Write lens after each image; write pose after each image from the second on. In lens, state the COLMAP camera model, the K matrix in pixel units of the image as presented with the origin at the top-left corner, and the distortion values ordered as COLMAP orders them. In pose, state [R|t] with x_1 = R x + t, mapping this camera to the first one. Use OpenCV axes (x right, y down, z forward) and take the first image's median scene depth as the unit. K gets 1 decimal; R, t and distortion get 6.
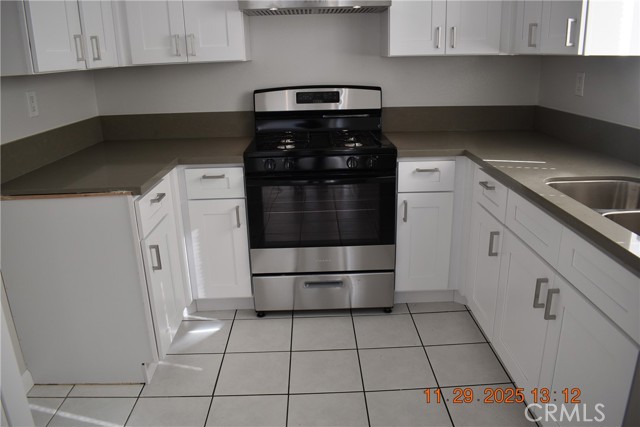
lens RADIAL K [[497.2, 0, 320.0], [0, 497.2, 213.5], [0, 0, 1]] dist [-0.098101, 0.013963]
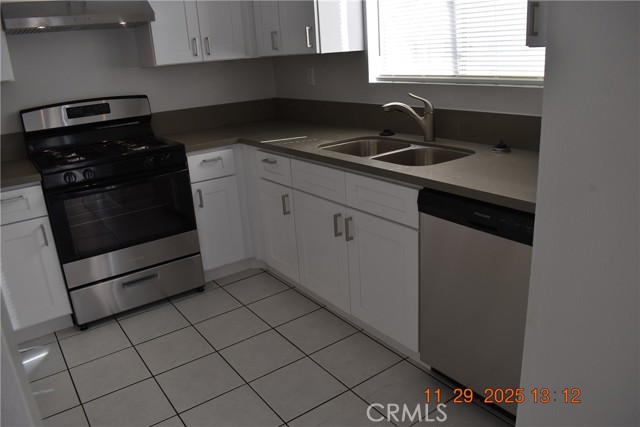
lens RADIAL K [[497.2, 0, 320.0], [0, 497.2, 213.5], [0, 0, 1]] dist [-0.098101, 0.013963]
pose [[0.825829, -0.200993, 0.526885, -0.207982], [0.210768, 0.976625, 0.042203, 0.039691], [-0.523051, 0.076198, 0.848888, -0.110702]]
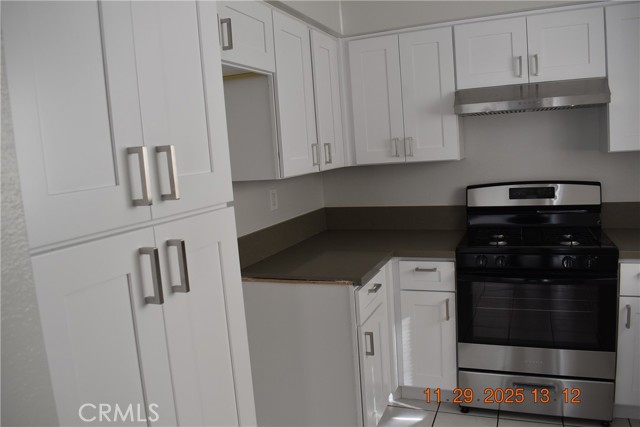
lens RADIAL K [[497.2, 0, 320.0], [0, 497.2, 213.5], [0, 0, 1]] dist [-0.098101, 0.013963]
pose [[0.917185, 0.012520, -0.398266, -0.003827], [-0.076249, 0.986550, -0.144584, -0.022135], [0.391099, 0.162978, 0.905804, -0.058952]]
